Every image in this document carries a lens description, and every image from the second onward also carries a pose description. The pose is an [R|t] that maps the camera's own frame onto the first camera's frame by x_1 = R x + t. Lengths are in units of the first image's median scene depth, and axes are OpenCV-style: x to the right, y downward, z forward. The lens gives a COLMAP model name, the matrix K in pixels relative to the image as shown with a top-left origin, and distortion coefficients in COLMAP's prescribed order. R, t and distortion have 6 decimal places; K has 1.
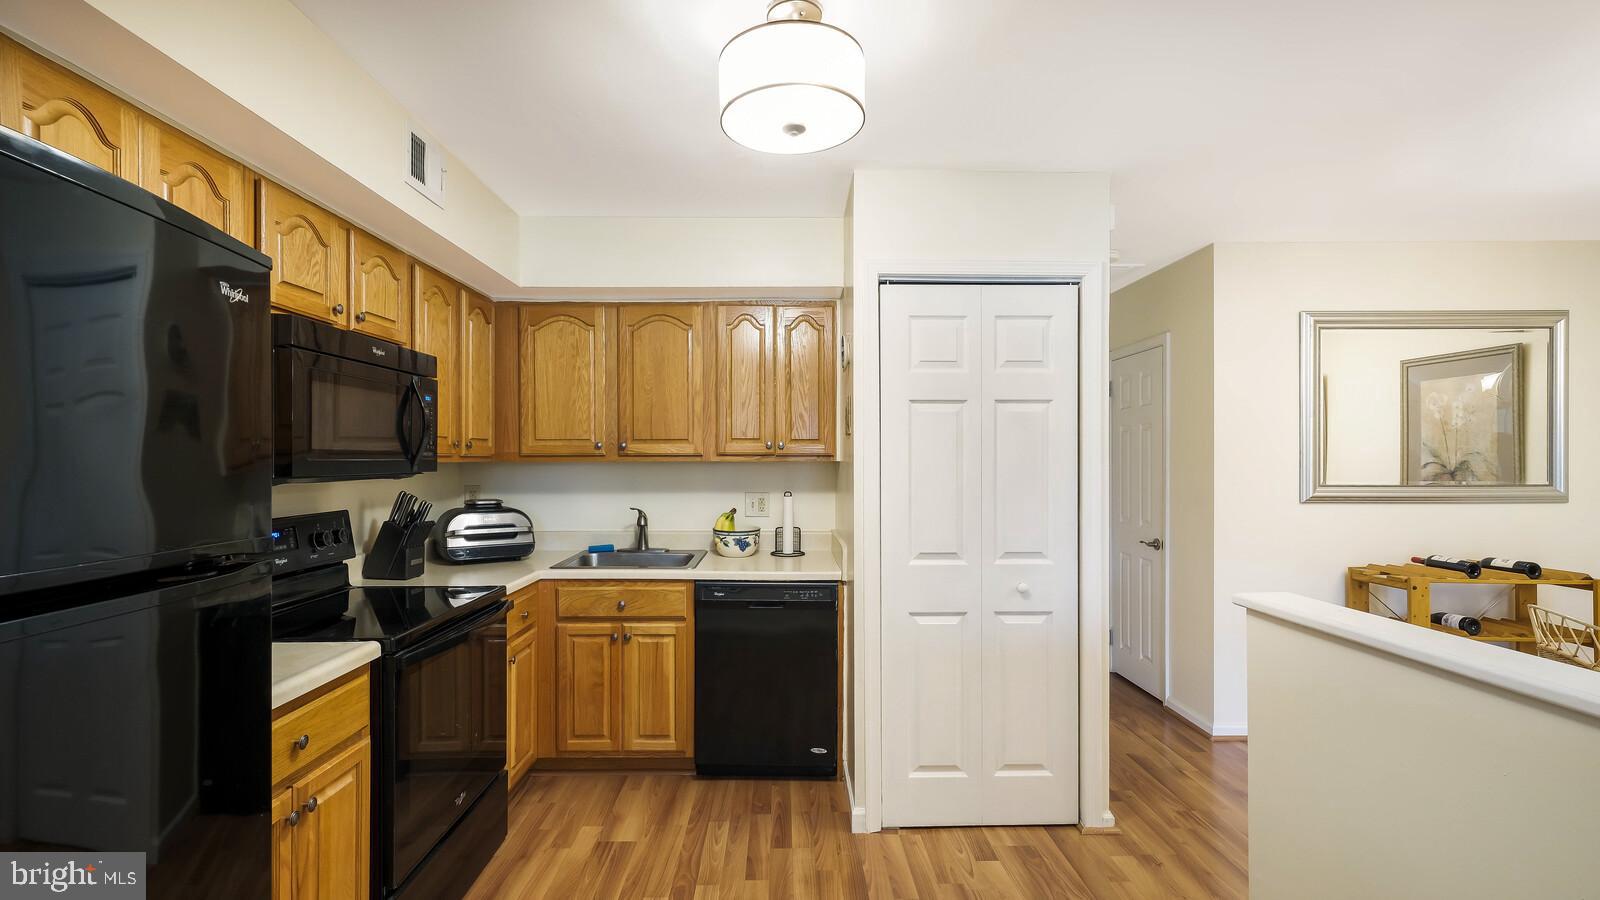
lens RADIAL K [[696.0, 0, 781.0], [0, 696.0, 459.2], [0, 0, 1]] dist [-0.000062, 0.000032]
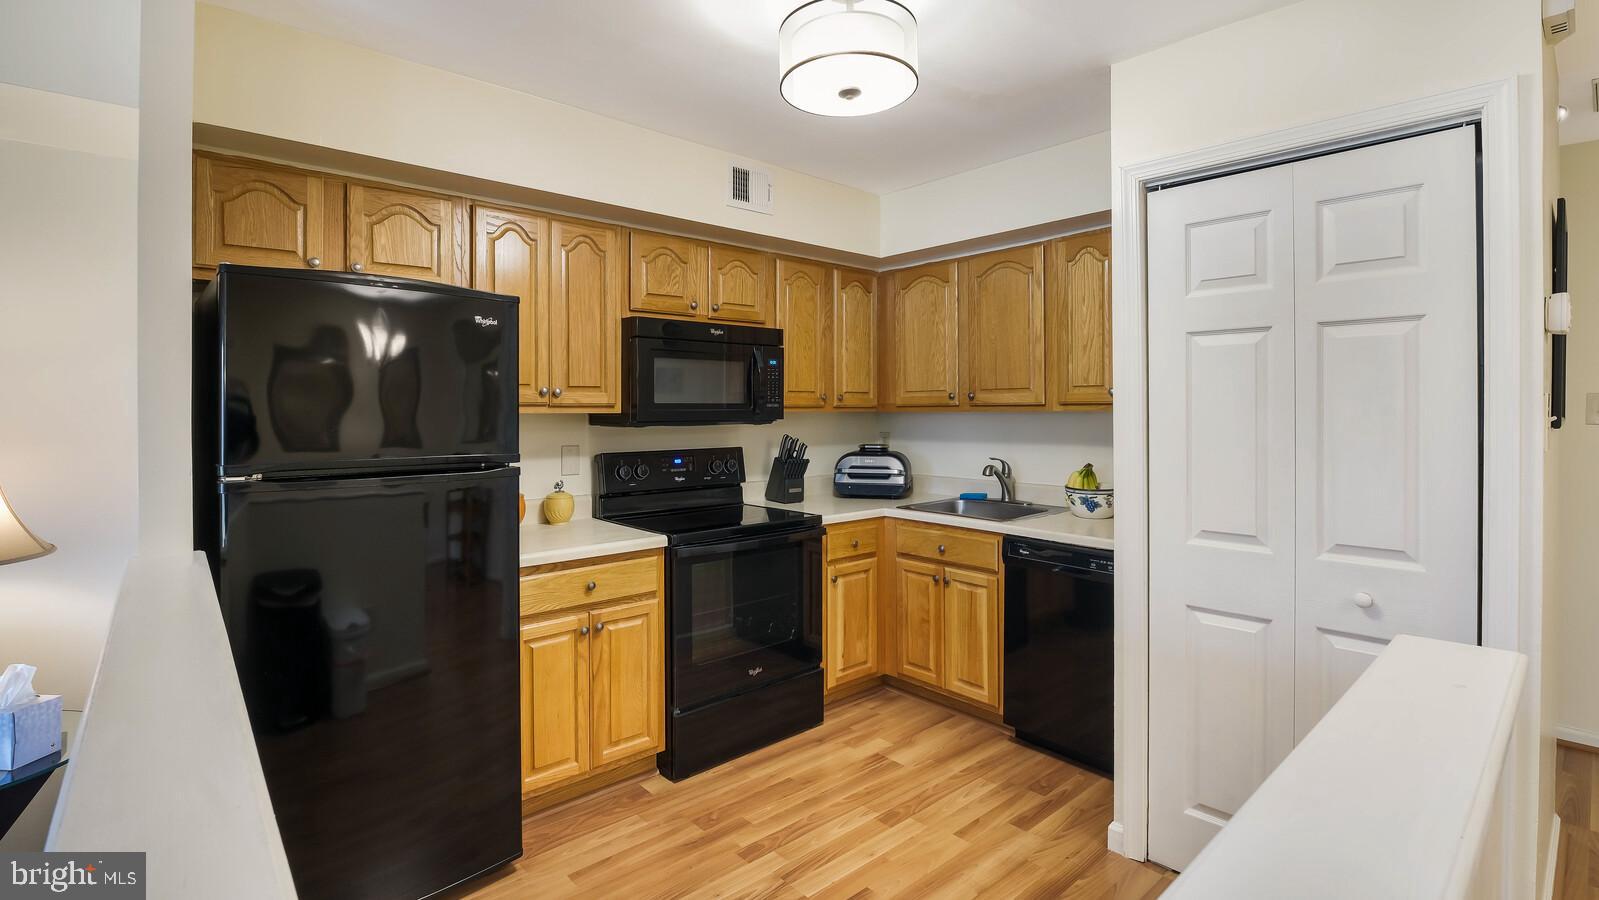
lens RADIAL K [[715.3, 0, 800.2], [0, 715.3, 410.8], [0, 0, 1]] dist [-0.030099, -0.000062]
pose [[0.665912, -0.000785, -0.746030, 0.423059], [0.002913, 0.999995, 0.001548, 0.000112], [0.746025, -0.003204, 0.665911, 0.129407]]
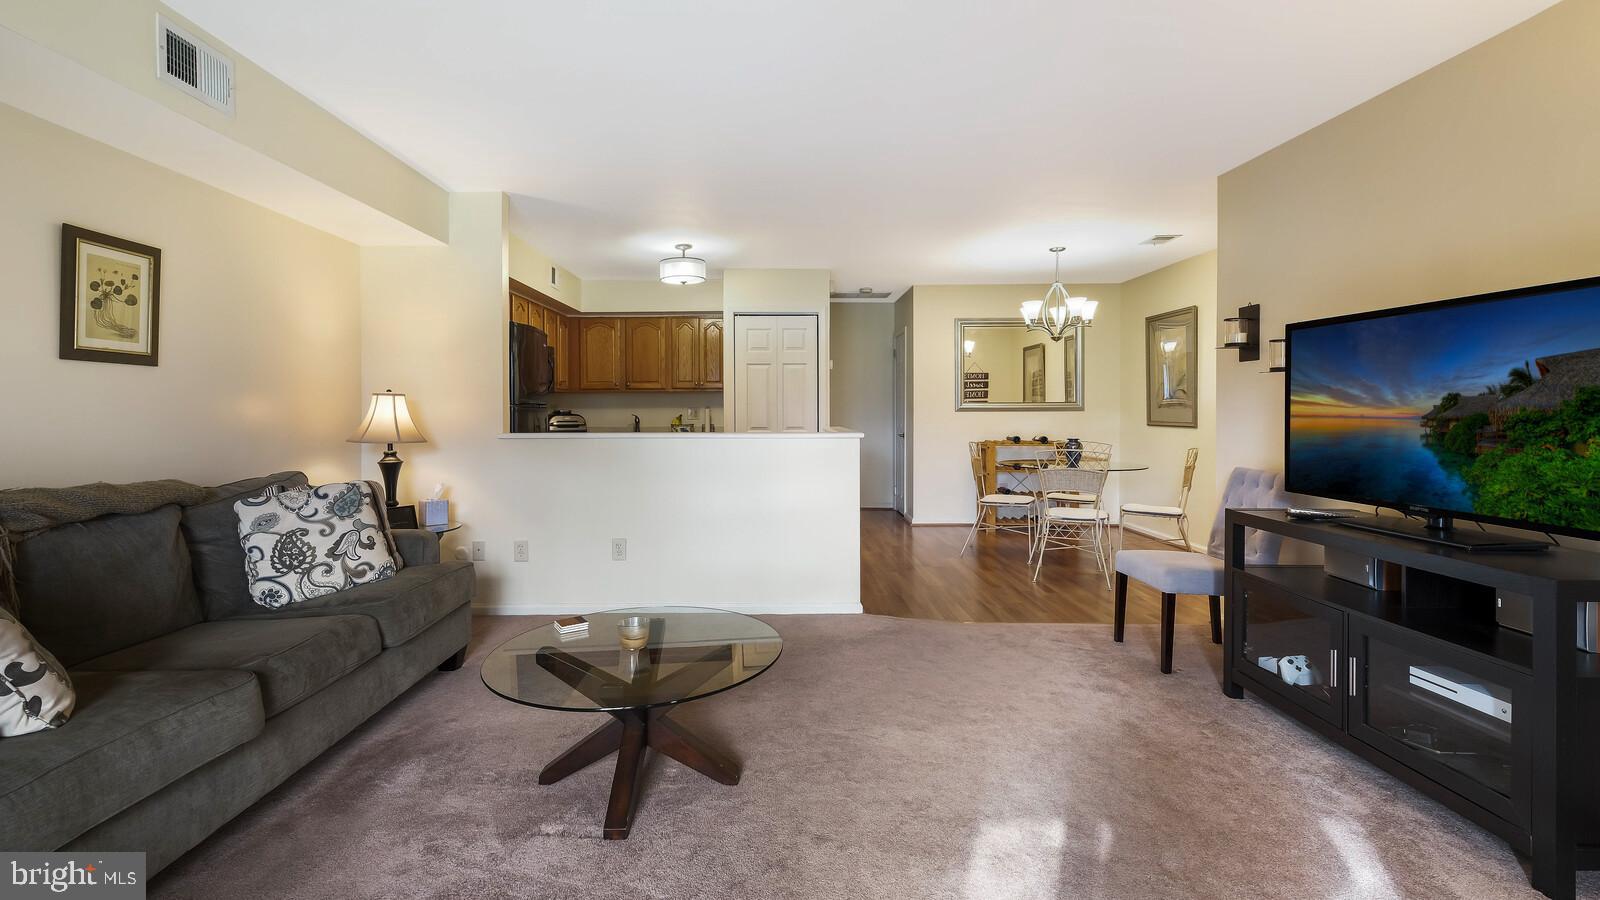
lens RADIAL K [[704.0, 0, 758.2], [0, 704.0, 414.3], [0, 0, 1]] dist [0.000346, -0.000181]
pose [[0.999509, -0.001951, -0.031267, 0.261626], [0.002195, 0.999967, 0.007764, 0.061738], [0.031251, -0.007829, 0.999481, -1.249285]]
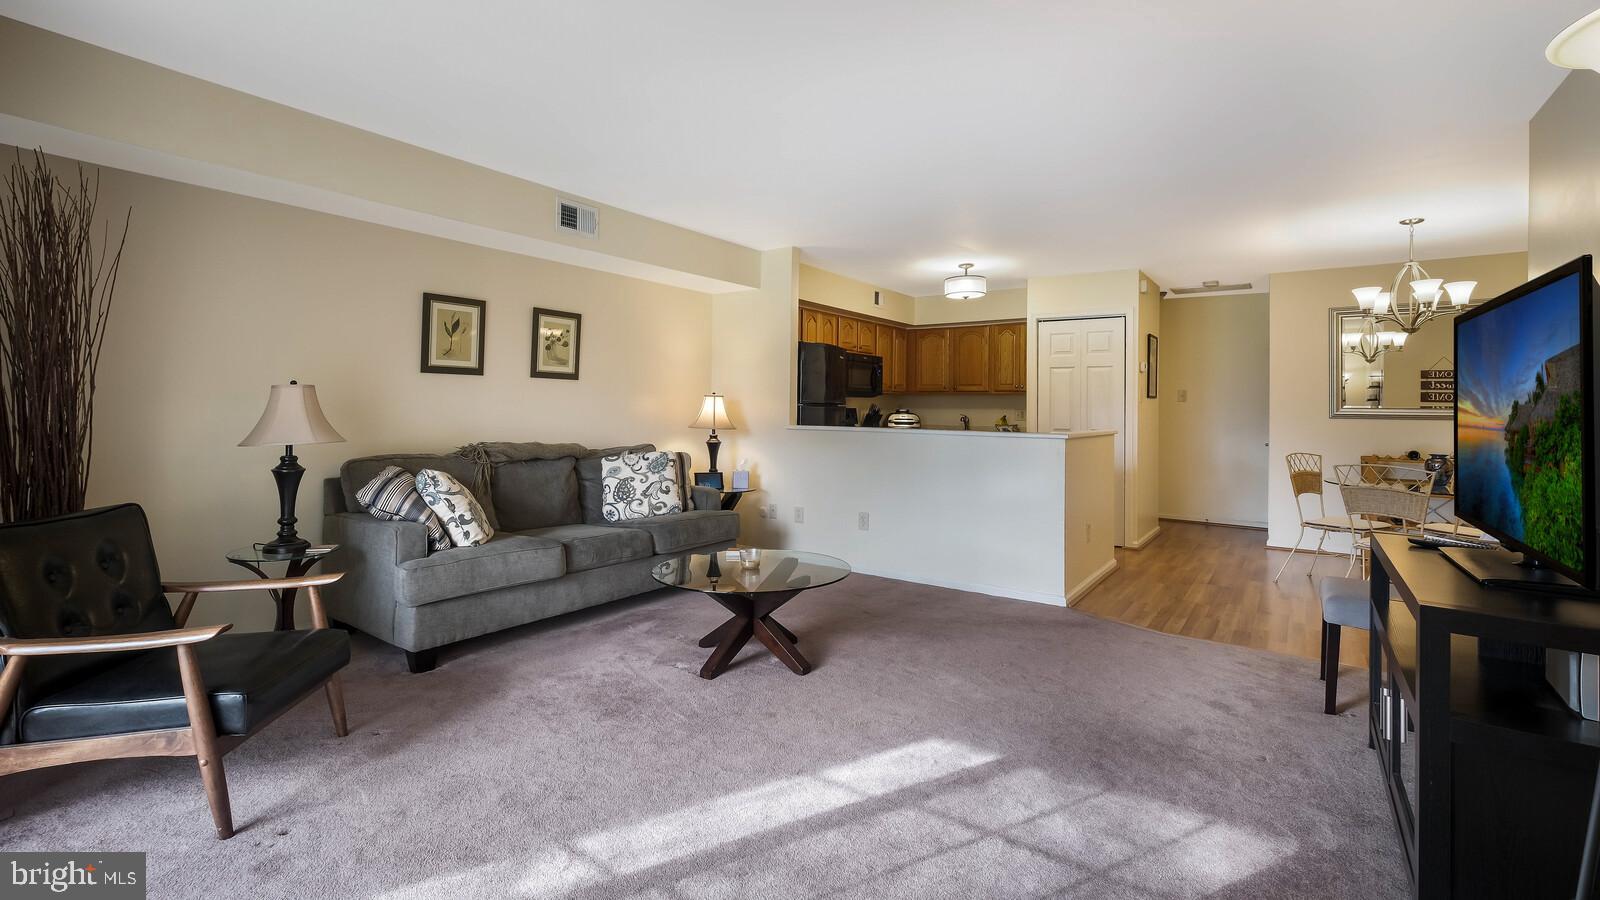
lens RADIAL K [[686.9, 0, 784.6], [0, 686.9, 392.3], [0, 0, 1]] dist [0.000425, -0.000108]
pose [[0.803304, -0.002482, -0.595564, 0.770306], [-0.012869, 0.999686, -0.021523, 0.061284], [0.595430, 0.024954, 0.803020, -1.347286]]
